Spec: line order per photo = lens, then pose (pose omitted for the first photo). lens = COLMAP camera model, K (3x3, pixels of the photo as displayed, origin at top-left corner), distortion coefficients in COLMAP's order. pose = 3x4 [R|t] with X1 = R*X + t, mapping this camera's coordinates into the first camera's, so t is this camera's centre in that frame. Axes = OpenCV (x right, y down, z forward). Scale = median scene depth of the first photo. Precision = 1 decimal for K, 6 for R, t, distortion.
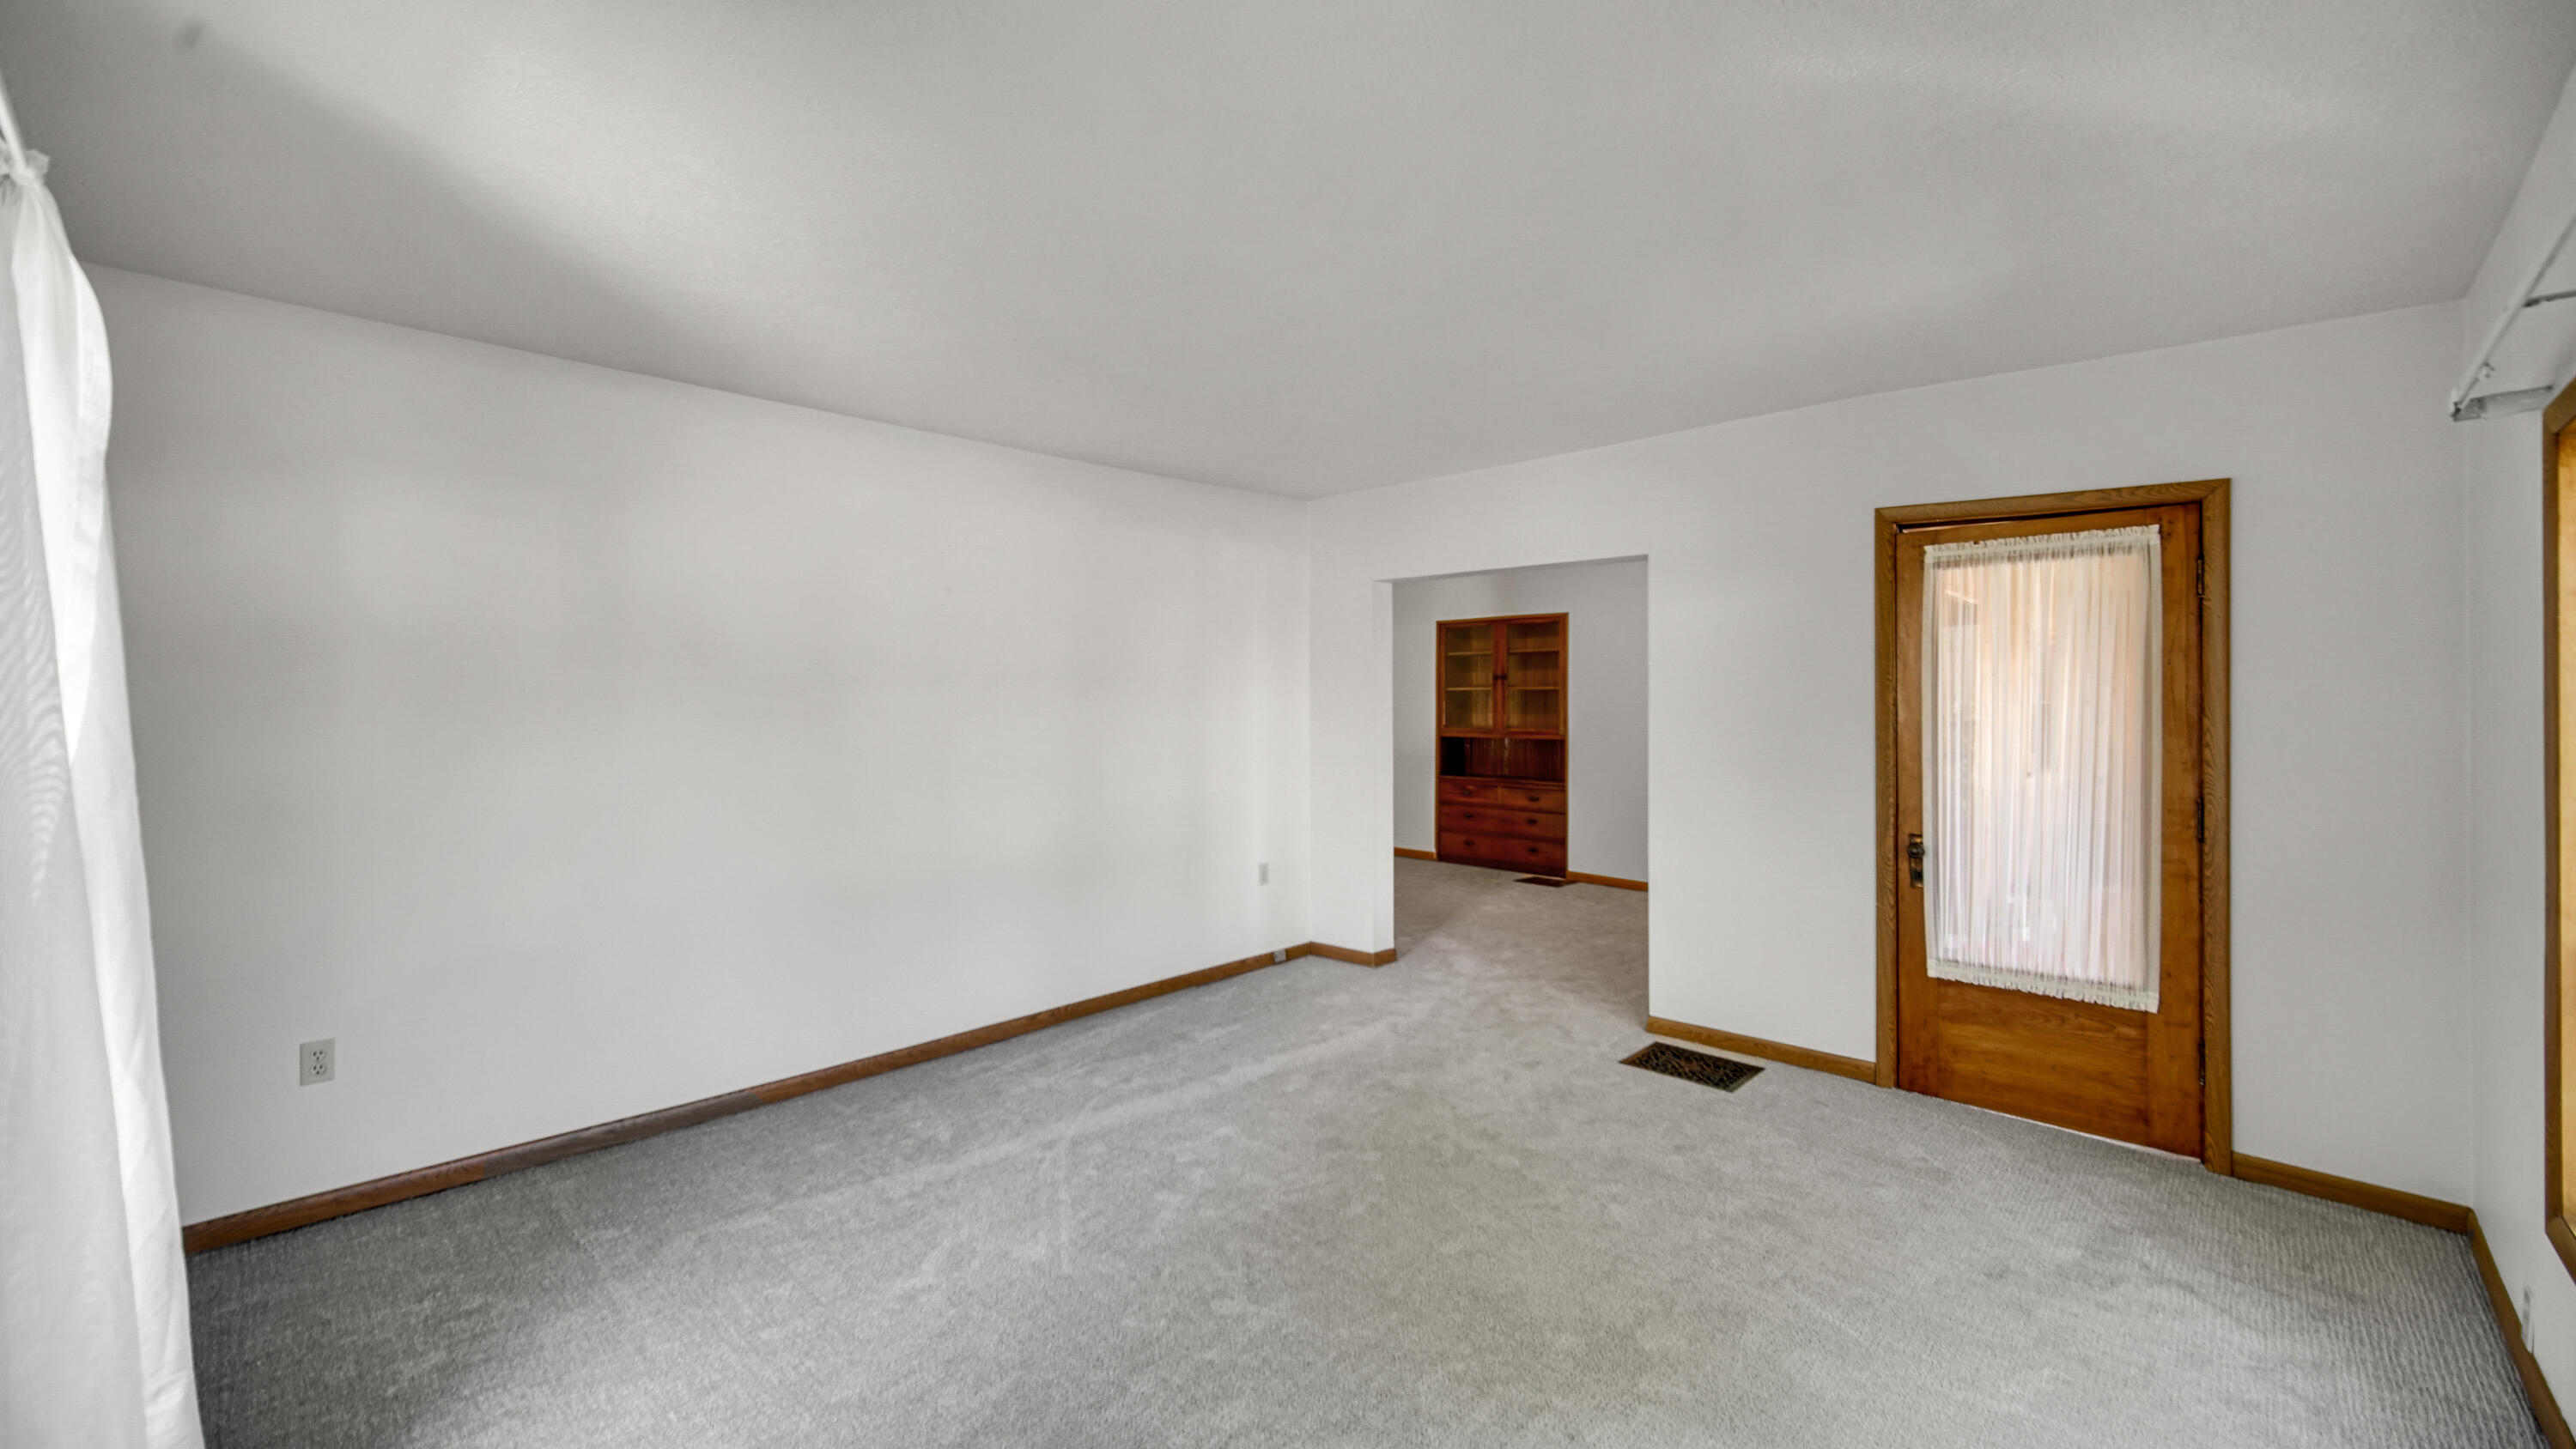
lens RADIAL K [[1017.9, 0, 1268.0], [0, 1017.9, 713.5], [0, 0, 1]] dist [0.002636, 0.000320]
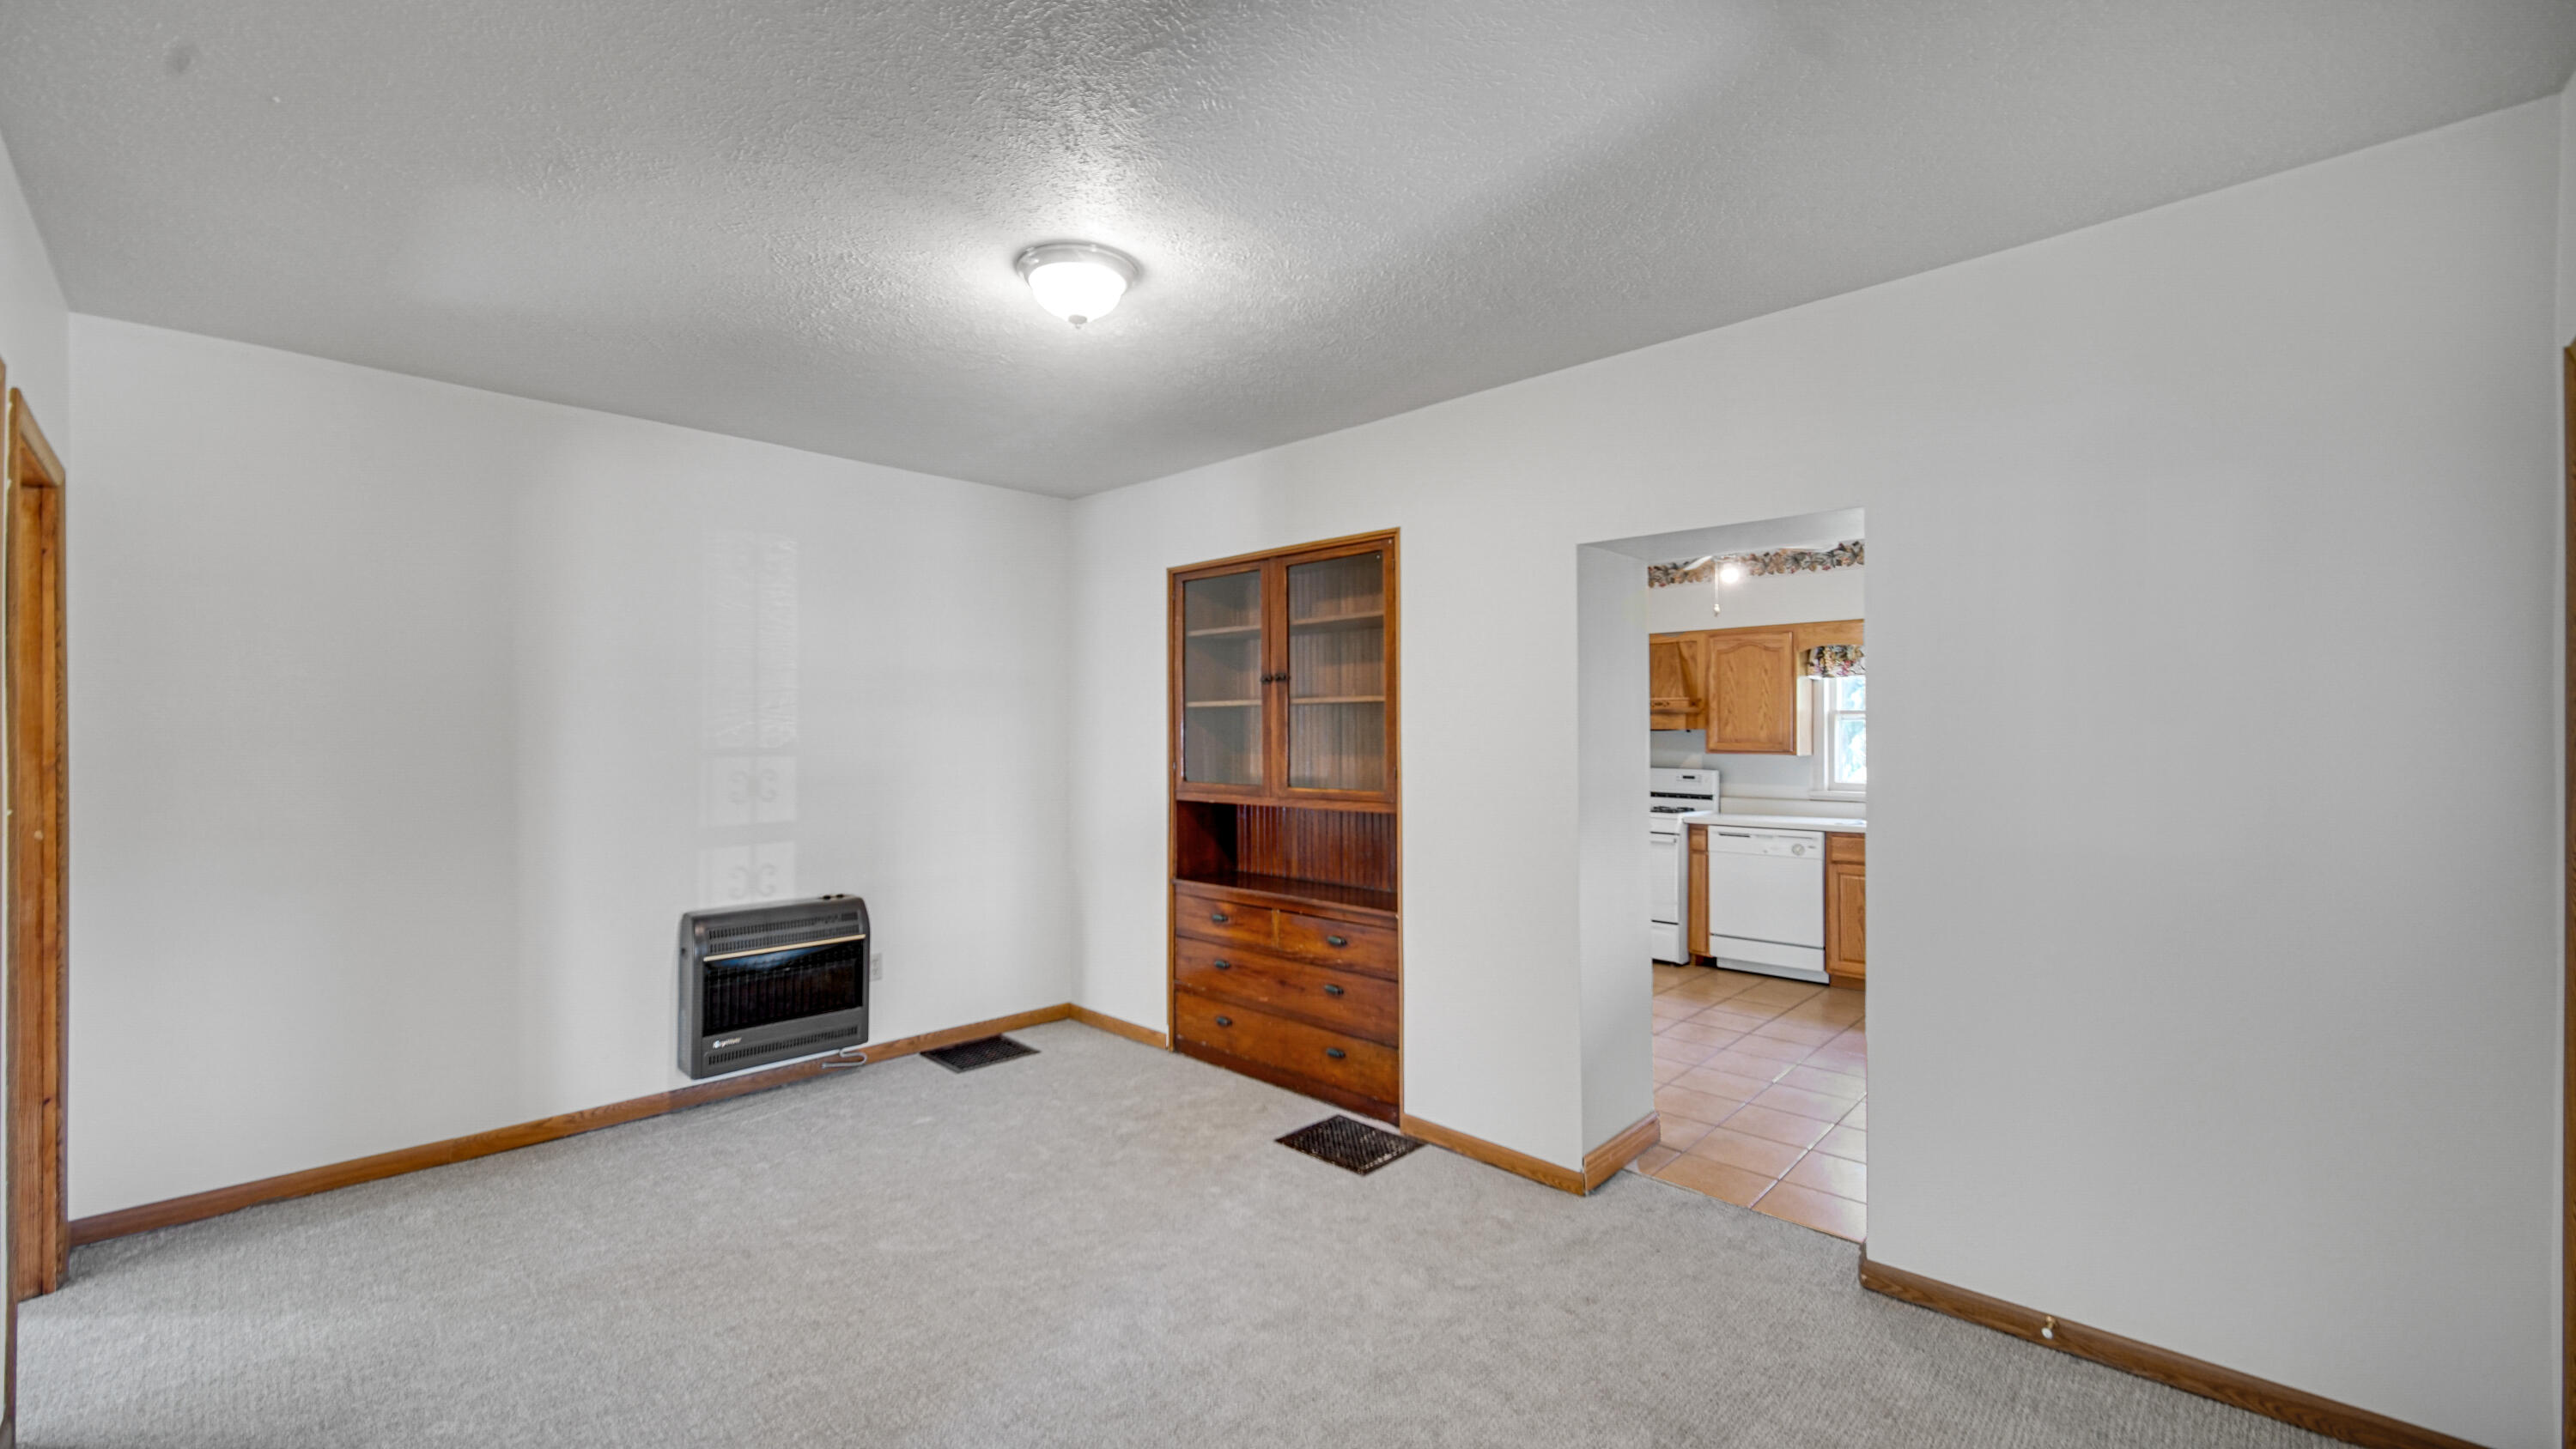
lens RADIAL K [[1017.9, 0, 1265.7], [0, 1017.9, 729.6], [0, 0, 1]] dist [0.002636, 0.000320]
pose [[0.999955, -0.009236, 0.001991, 0.222155], [0.009254, 0.999918, -0.008837, -0.007184], [-0.001909, 0.008855, 0.999959, 0.527061]]
